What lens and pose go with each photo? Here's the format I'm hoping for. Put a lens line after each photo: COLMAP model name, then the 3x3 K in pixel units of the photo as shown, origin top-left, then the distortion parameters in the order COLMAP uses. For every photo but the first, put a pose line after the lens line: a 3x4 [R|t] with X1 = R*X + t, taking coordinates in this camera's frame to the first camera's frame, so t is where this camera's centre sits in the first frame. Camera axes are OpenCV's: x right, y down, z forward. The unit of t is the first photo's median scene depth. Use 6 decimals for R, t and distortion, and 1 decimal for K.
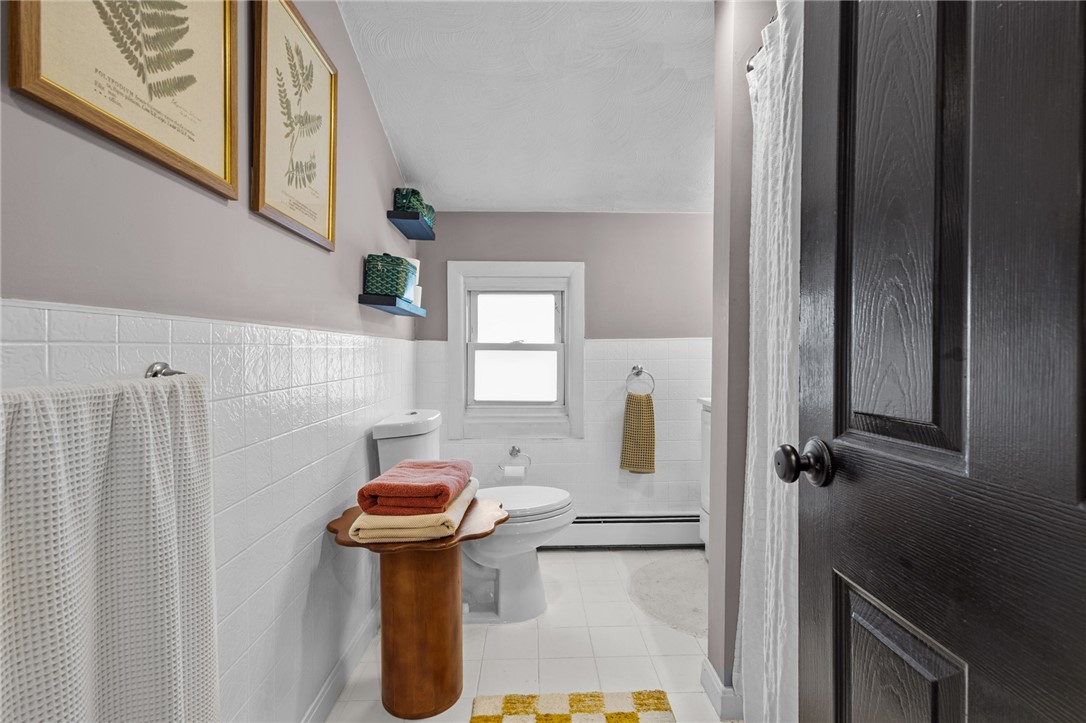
lens RADIAL K [[507.1, 0, 545.0], [0, 507.1, 363.8], [0, 0, 1]] dist [0.012315, -0.003279]
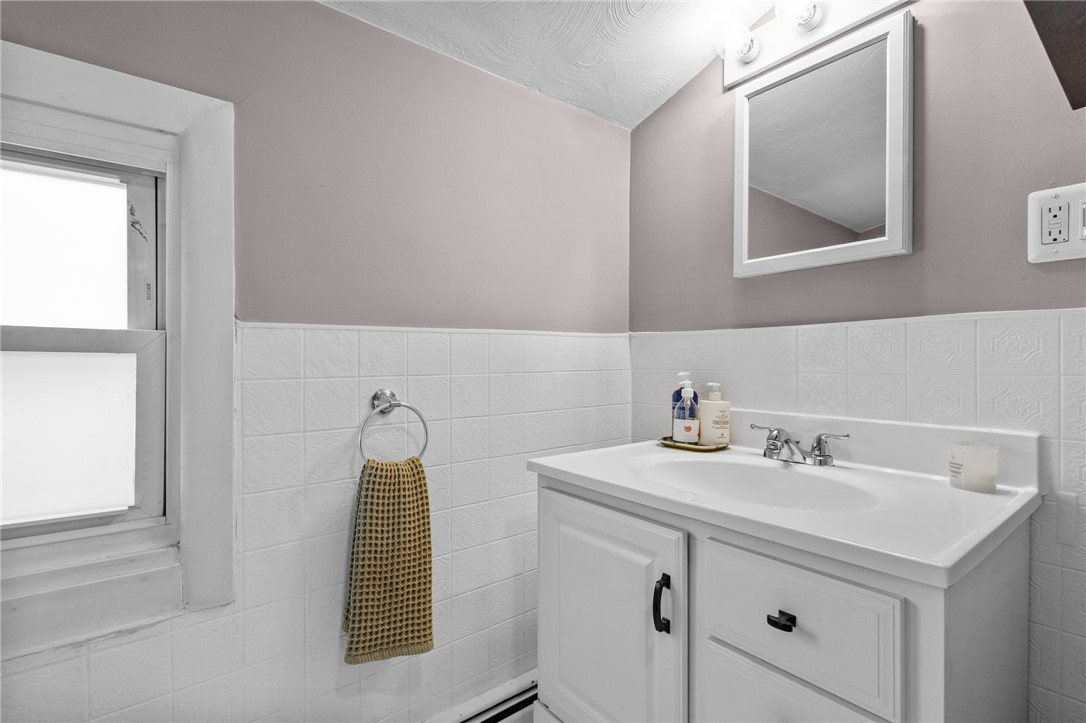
lens RADIAL K [[507.1, 0, 541.9], [0, 507.1, 361.7], [0, 0, 1]] dist [0.012315, -0.003279]
pose [[0.777948, 0.000796, 0.628328, 0.020533], [0.000195, 0.999999, -0.001507, -0.019288], [-0.628329, 0.001295, 0.777947, 0.586087]]
